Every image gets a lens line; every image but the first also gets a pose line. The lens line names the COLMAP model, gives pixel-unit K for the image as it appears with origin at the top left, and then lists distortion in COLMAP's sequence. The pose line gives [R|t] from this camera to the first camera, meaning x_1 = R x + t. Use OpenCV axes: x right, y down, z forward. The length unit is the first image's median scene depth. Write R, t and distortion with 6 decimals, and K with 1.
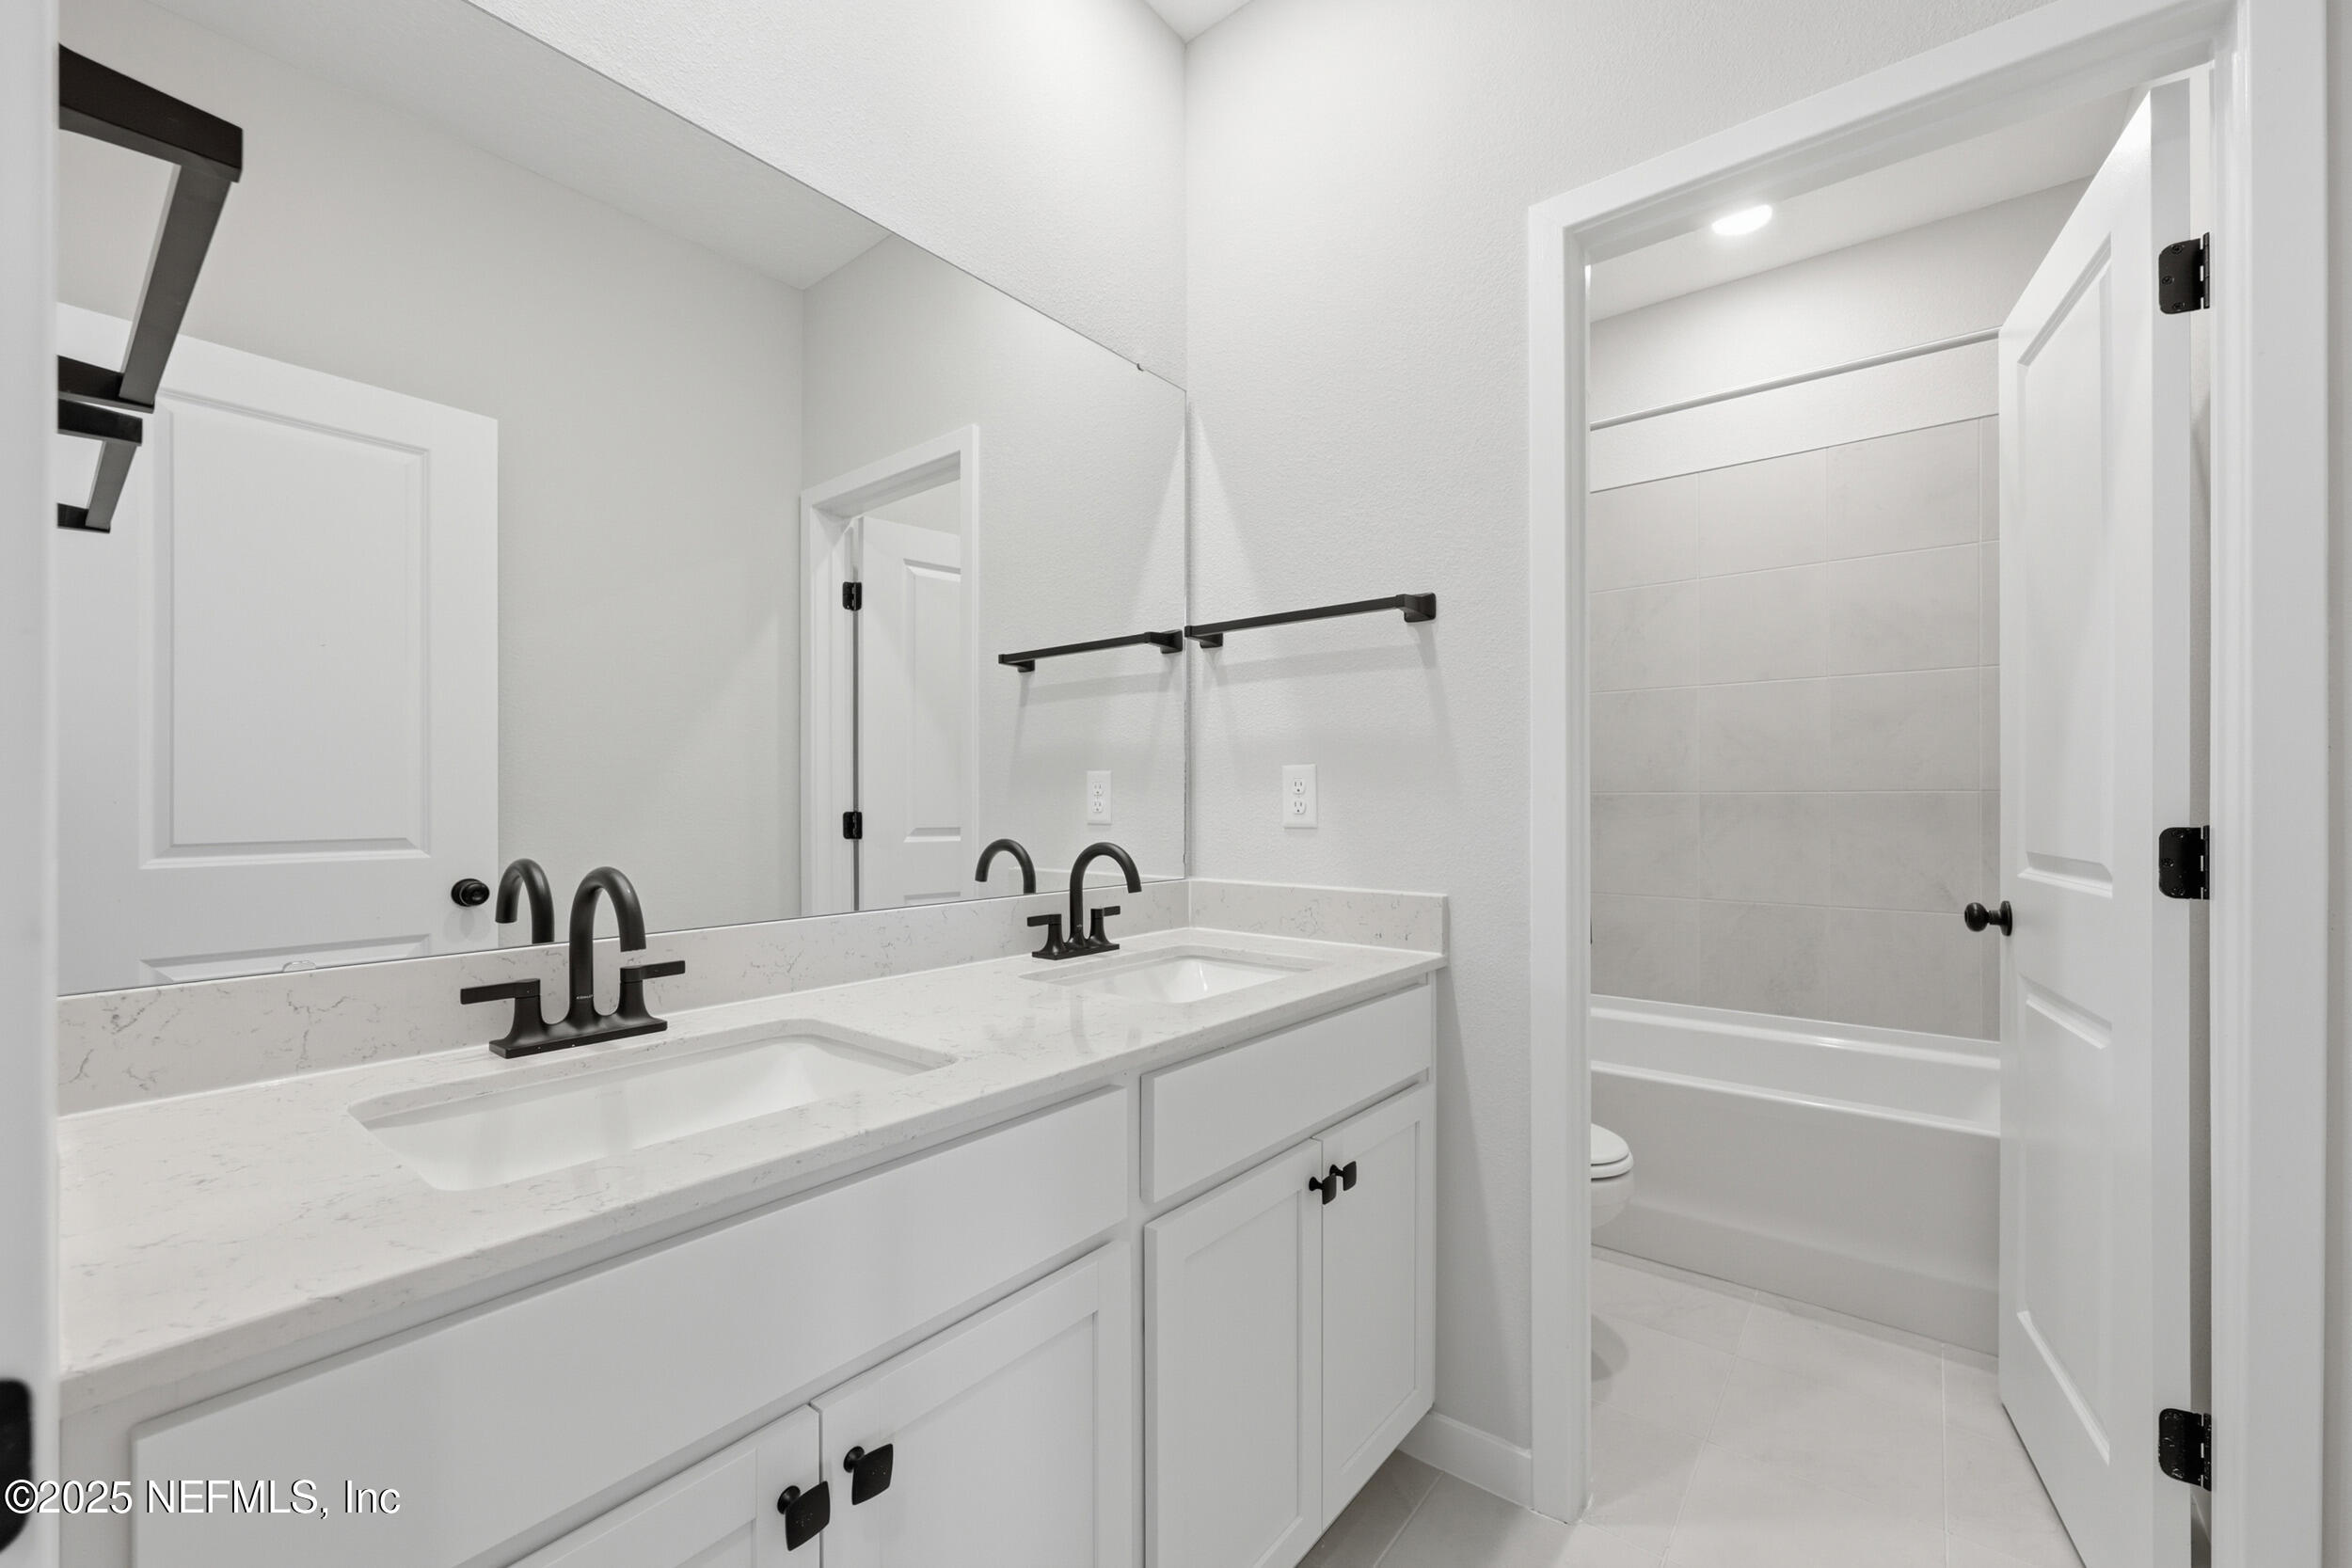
lens RADIAL K [[936.5, 0, 1182.7], [0, 936.5, 794.3], [0, 0, 1]] dist [0.000080, -0.000081]
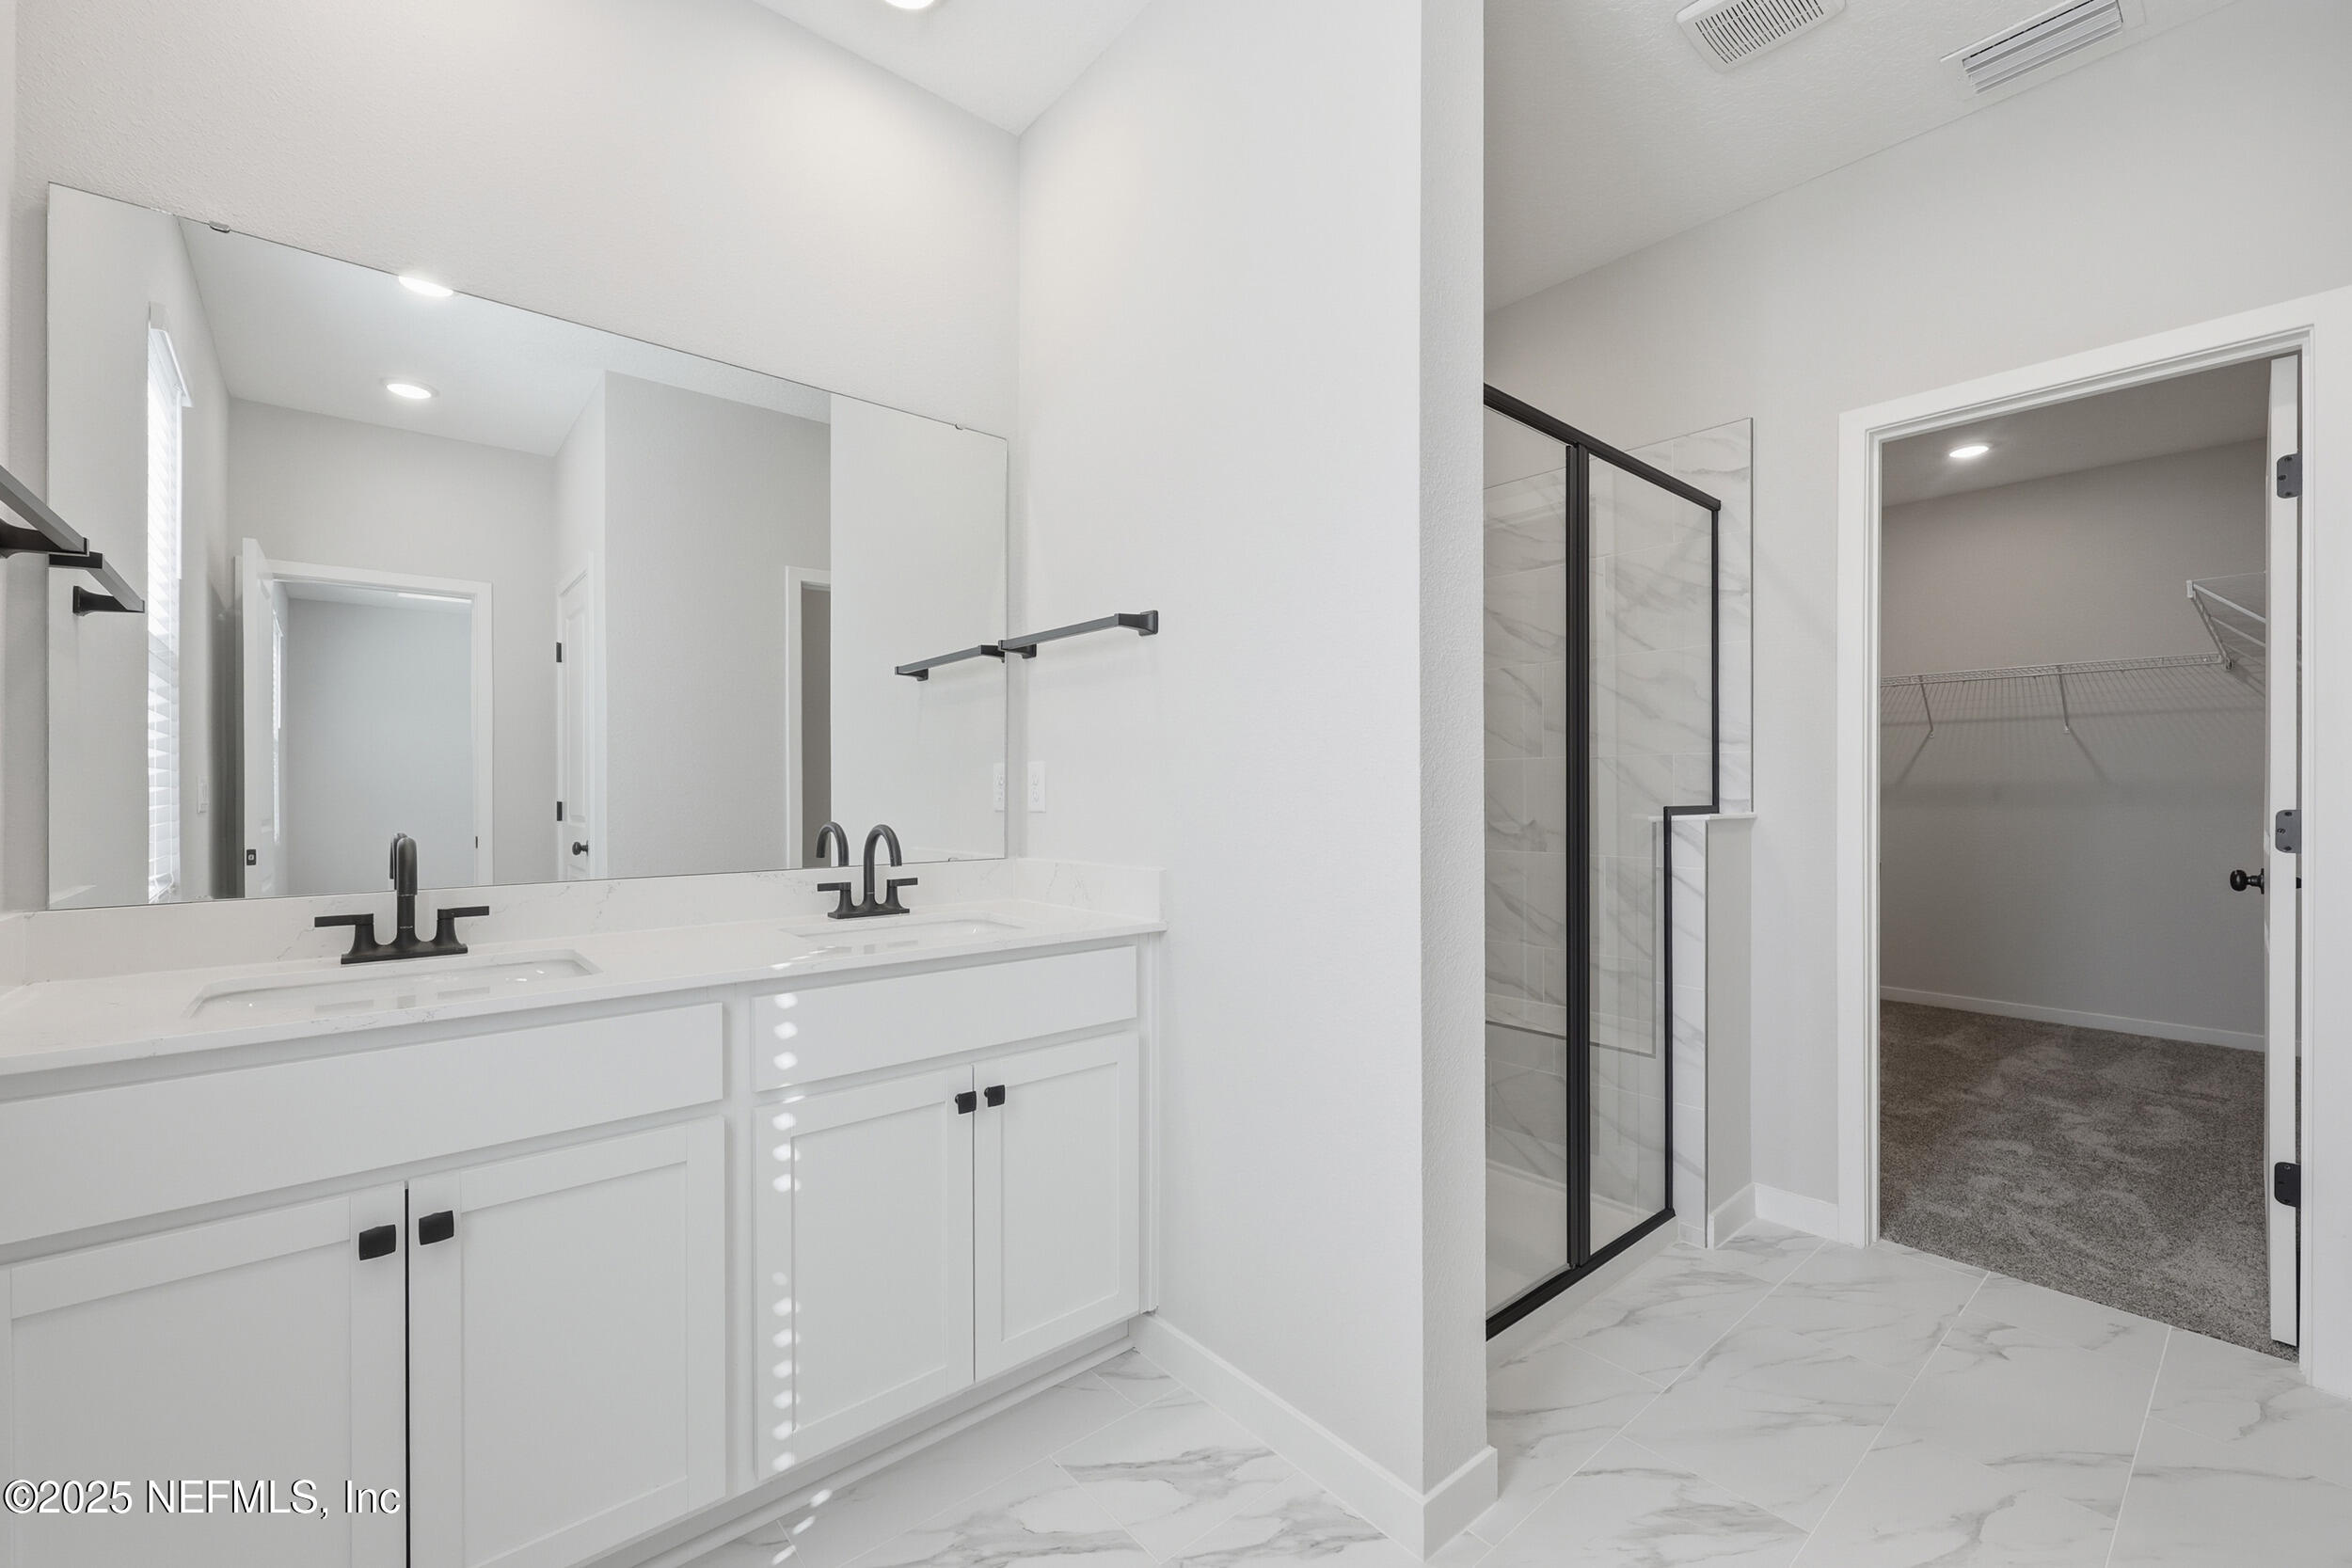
lens RADIAL K [[936.5, 0, 1171.5], [0, 936.5, 786.2], [0, 0, 1]] dist [0.000080, -0.000081]
pose [[0.981717, -0.003956, -0.190307, 0.757138], [0.005312, 0.999964, 0.006613, -0.007559], [0.190274, -0.007503, 0.981702, -0.194461]]
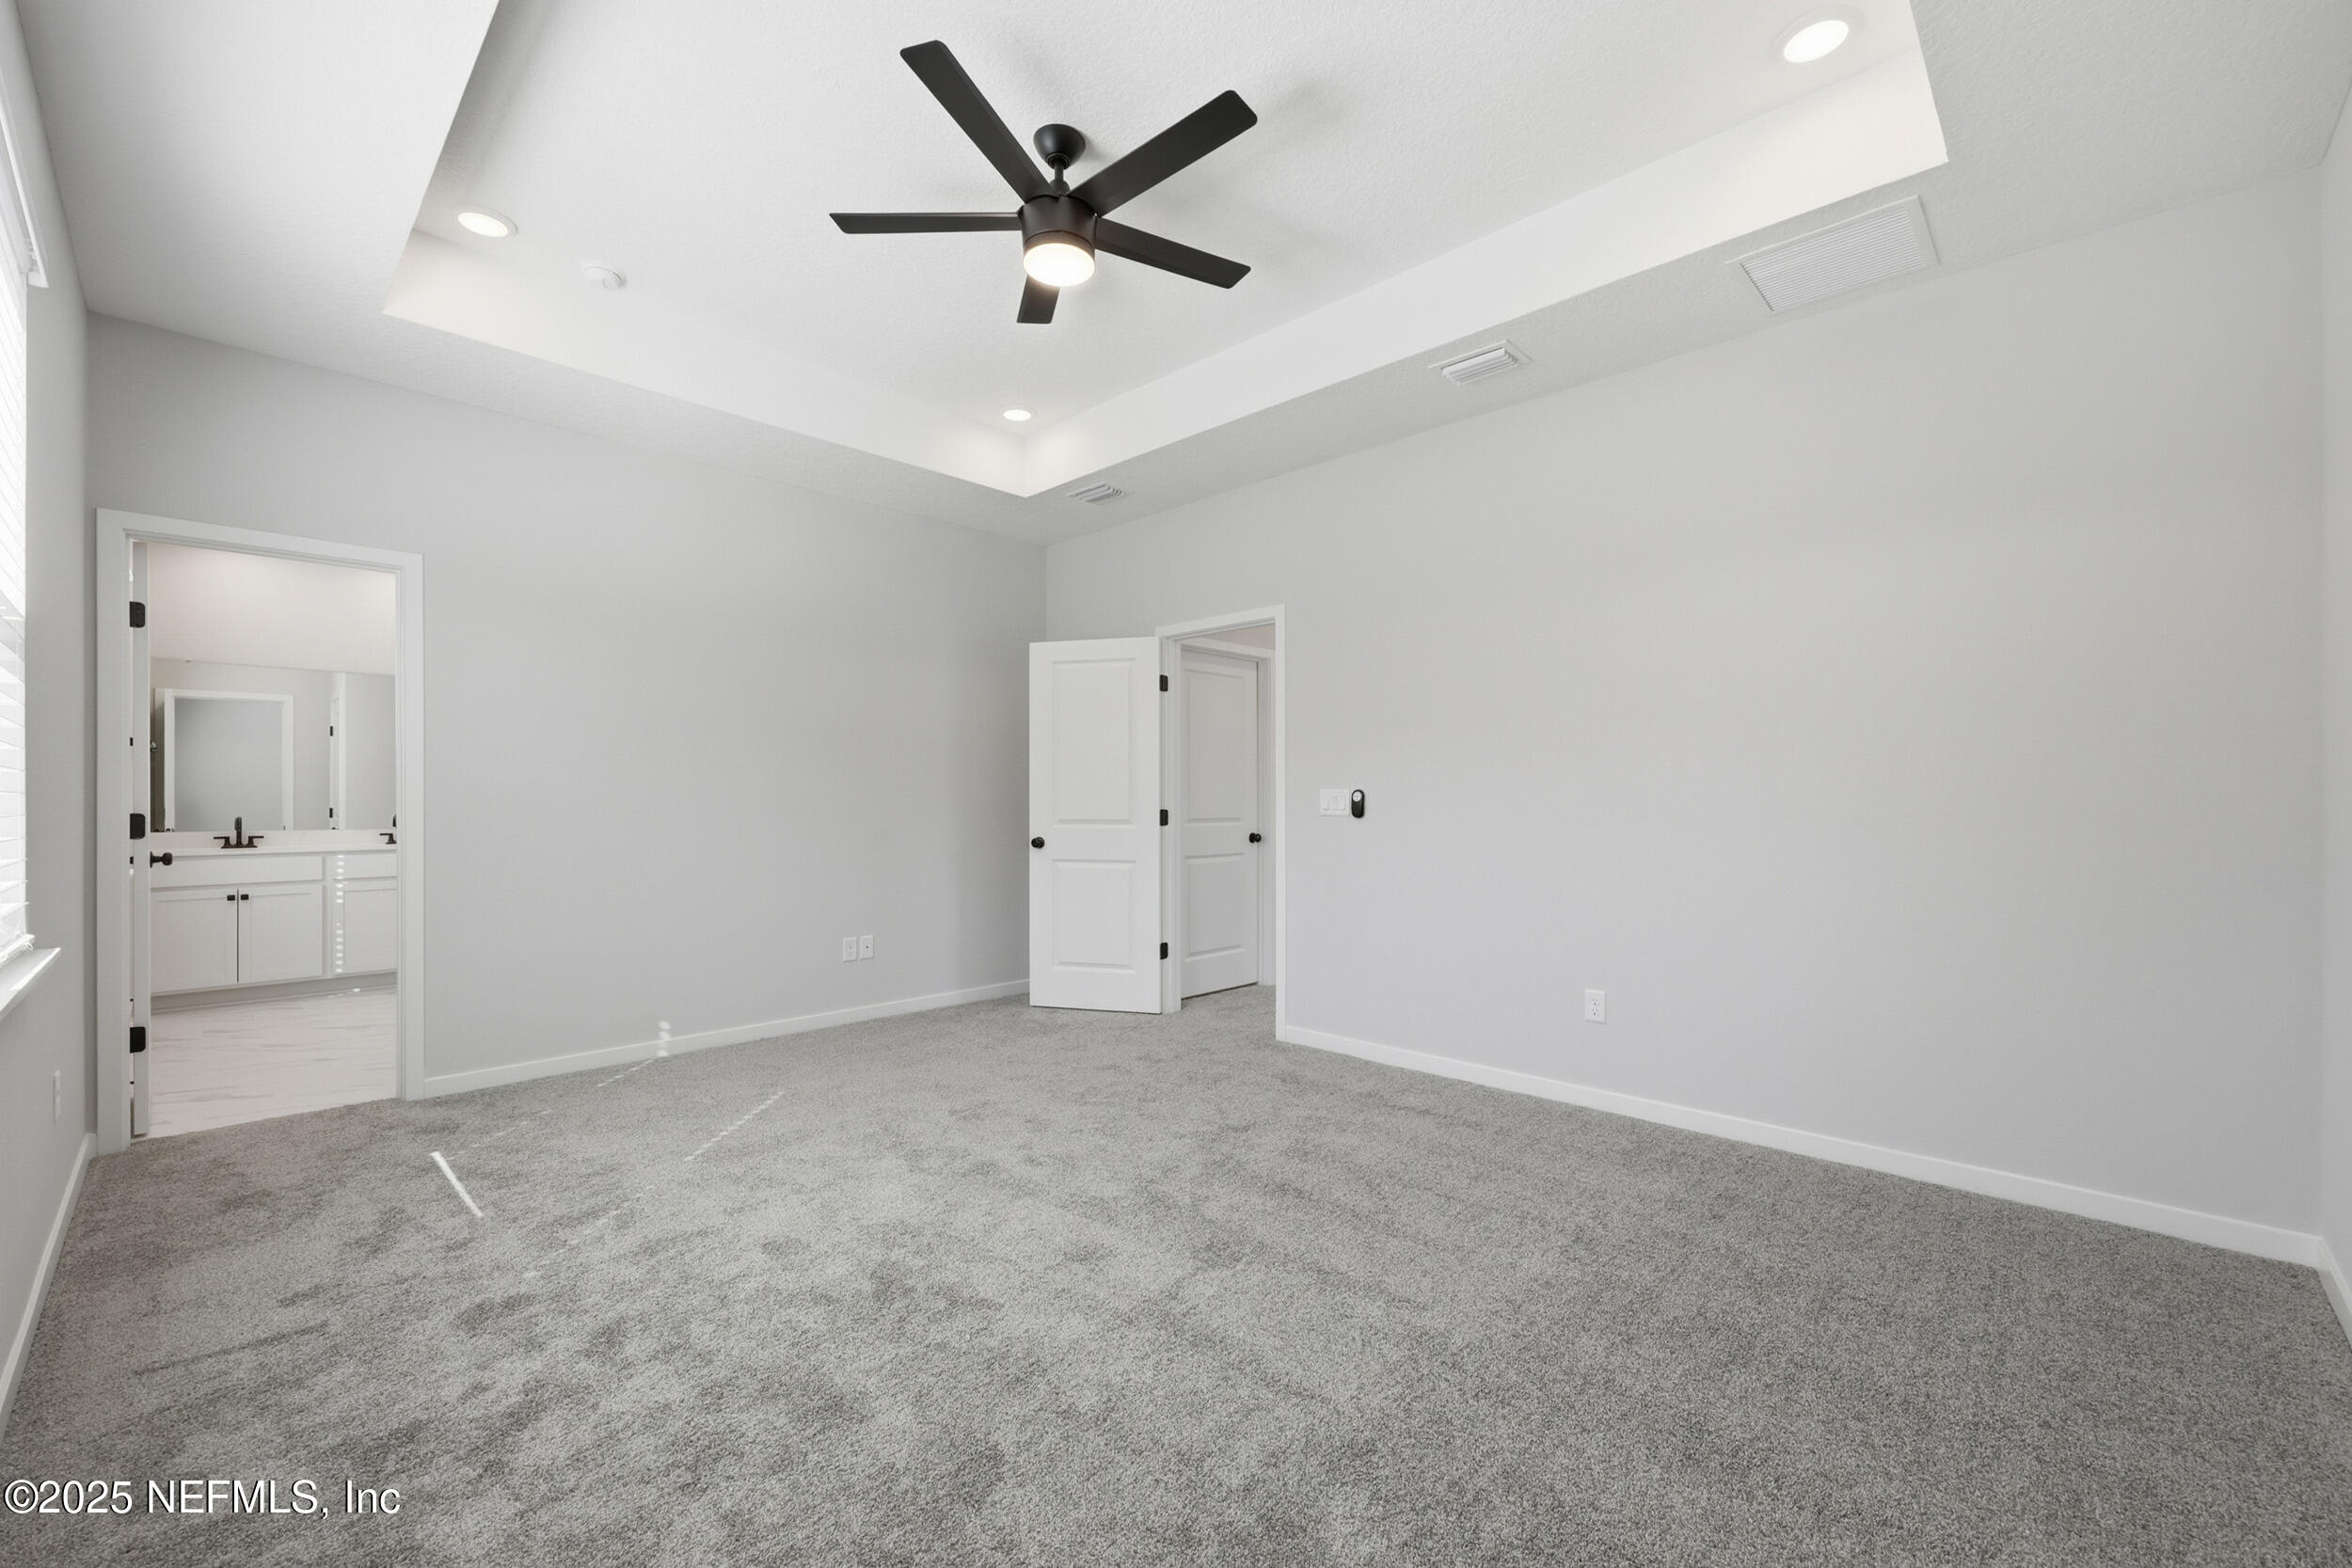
lens RADIAL K [[936.5, 0, 1177.7], [0, 936.5, 791.3], [0, 0, 1]] dist [0.000080, -0.000081]
pose [[0.995039, -0.002565, -0.099456, 5.107597], [0.002784, 0.999994, 0.002059, -0.067033], [0.099450, -0.002325, 0.995040, -3.726438]]
